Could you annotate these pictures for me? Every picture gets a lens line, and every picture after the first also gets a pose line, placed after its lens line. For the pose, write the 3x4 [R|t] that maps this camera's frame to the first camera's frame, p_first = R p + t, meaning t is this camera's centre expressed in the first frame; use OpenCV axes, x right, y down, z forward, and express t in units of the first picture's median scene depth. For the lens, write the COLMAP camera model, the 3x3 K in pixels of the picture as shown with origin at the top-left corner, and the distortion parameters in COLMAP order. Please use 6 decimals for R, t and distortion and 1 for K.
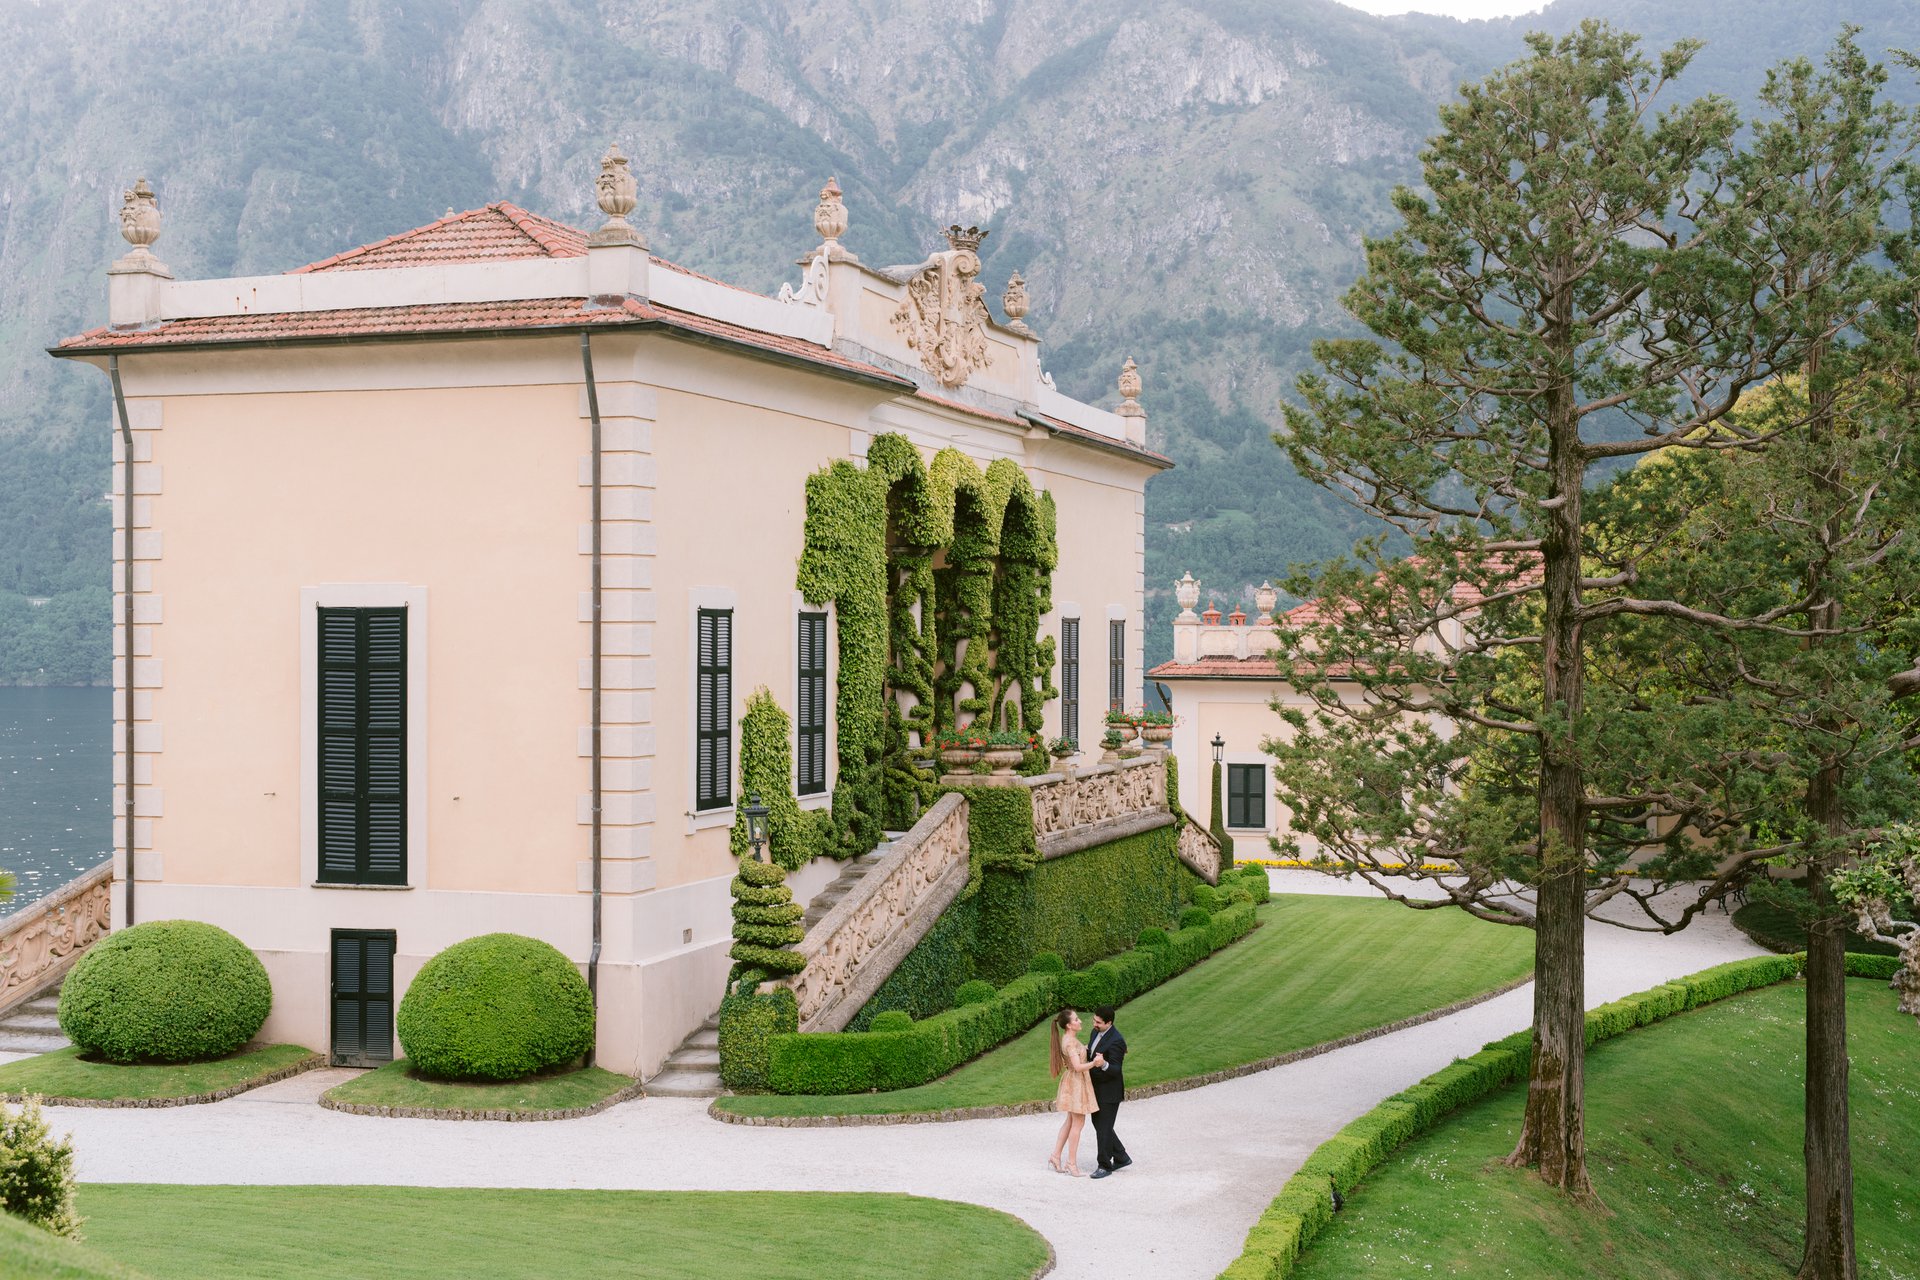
lens RADIAL K [[2906.1, 0, 959.0], [0, 2906.1, 603.6], [0, 0, 1]] dist [0.013159, 0.037656]
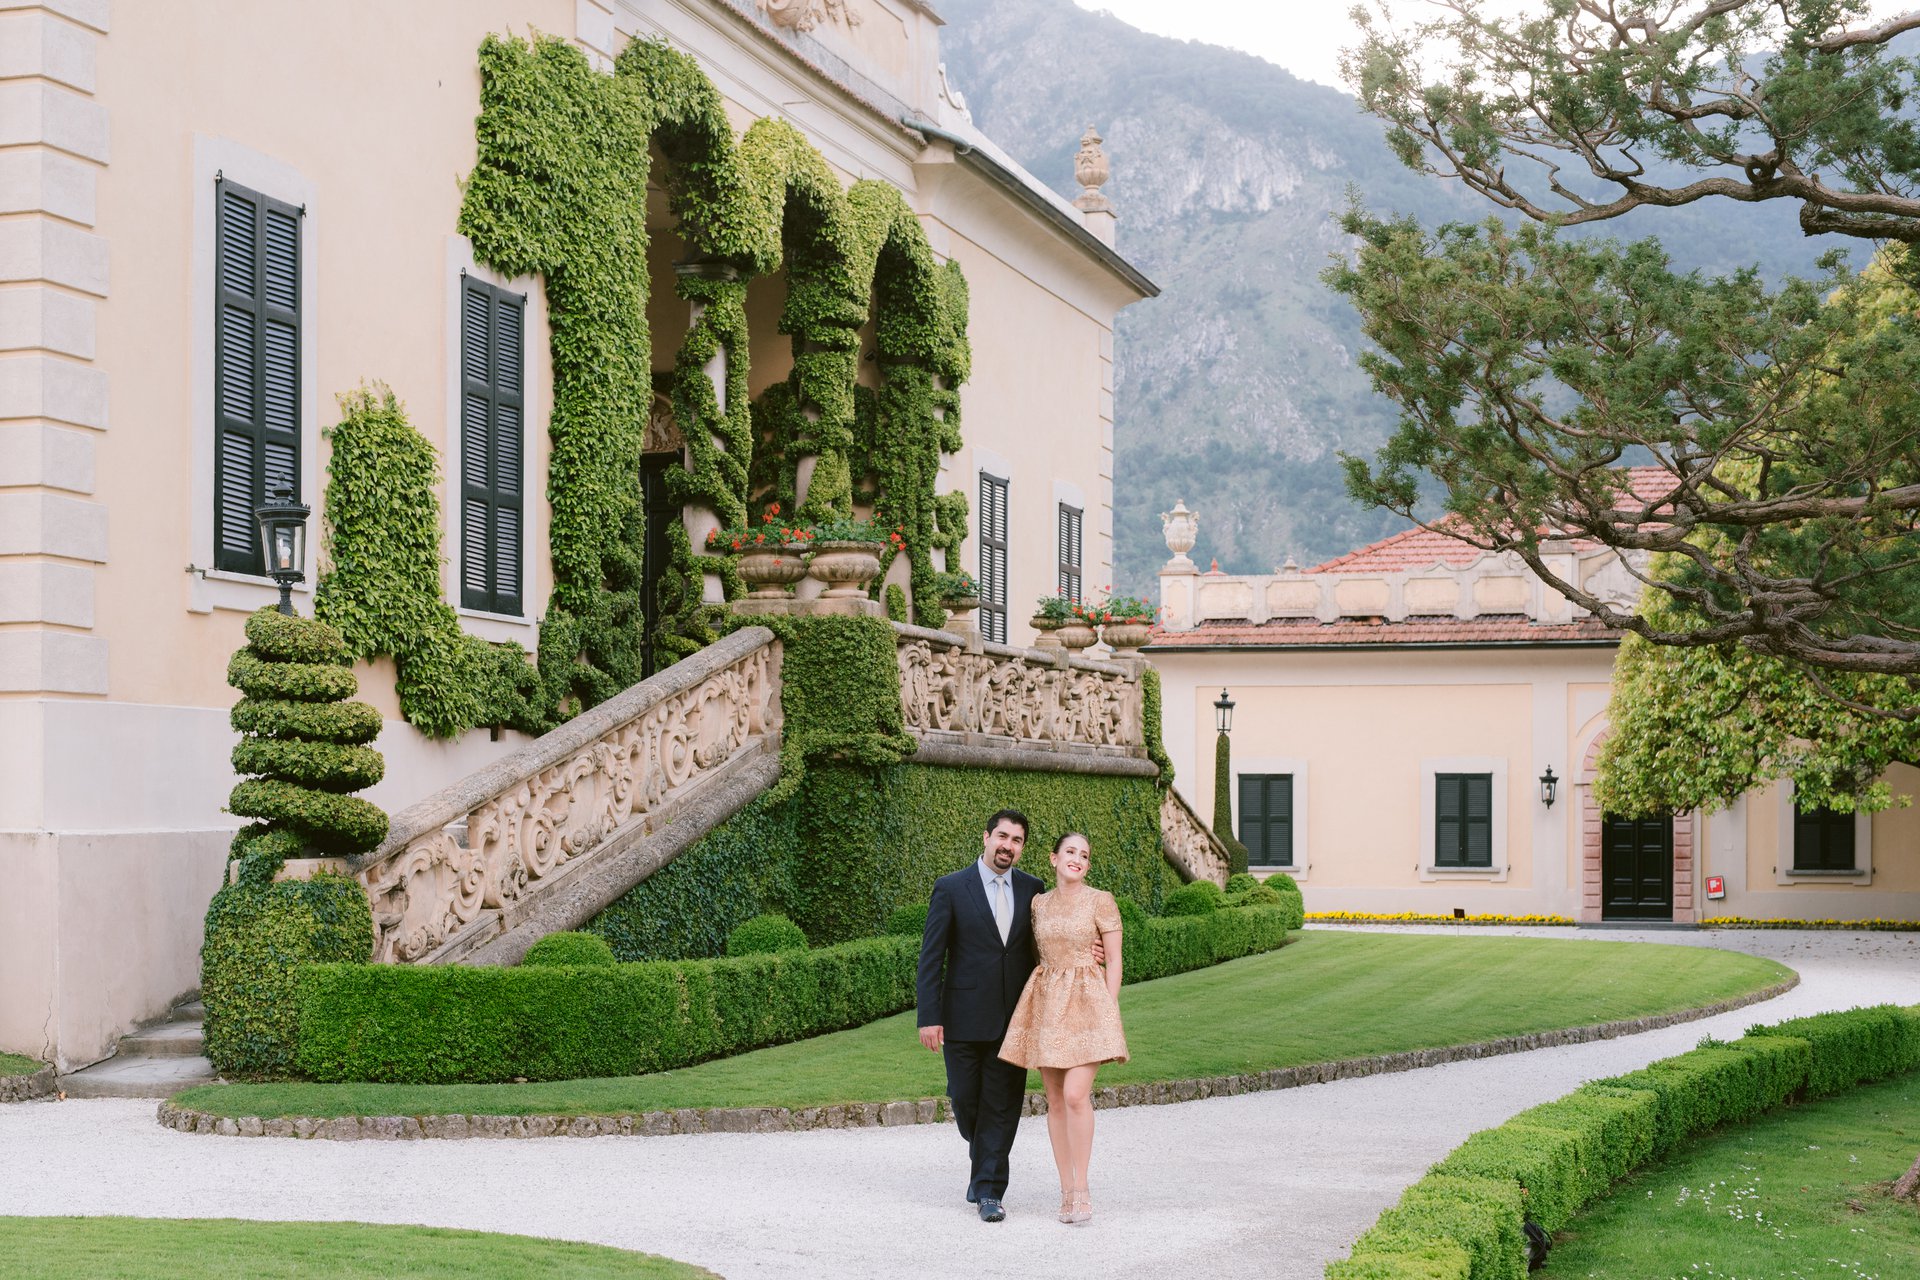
lens RADIAL K [[3142.3, 0, 853.9], [0, 3142.3, 818.3], [0, 0, 1]] dist [0.004338, 0.017256]
pose [[0.999618, -0.000341, -0.027626, 0.034846], [0.000405, 0.999997, 0.002331, 0.103217], [0.027626, -0.002341, 0.999616, 0.402213]]
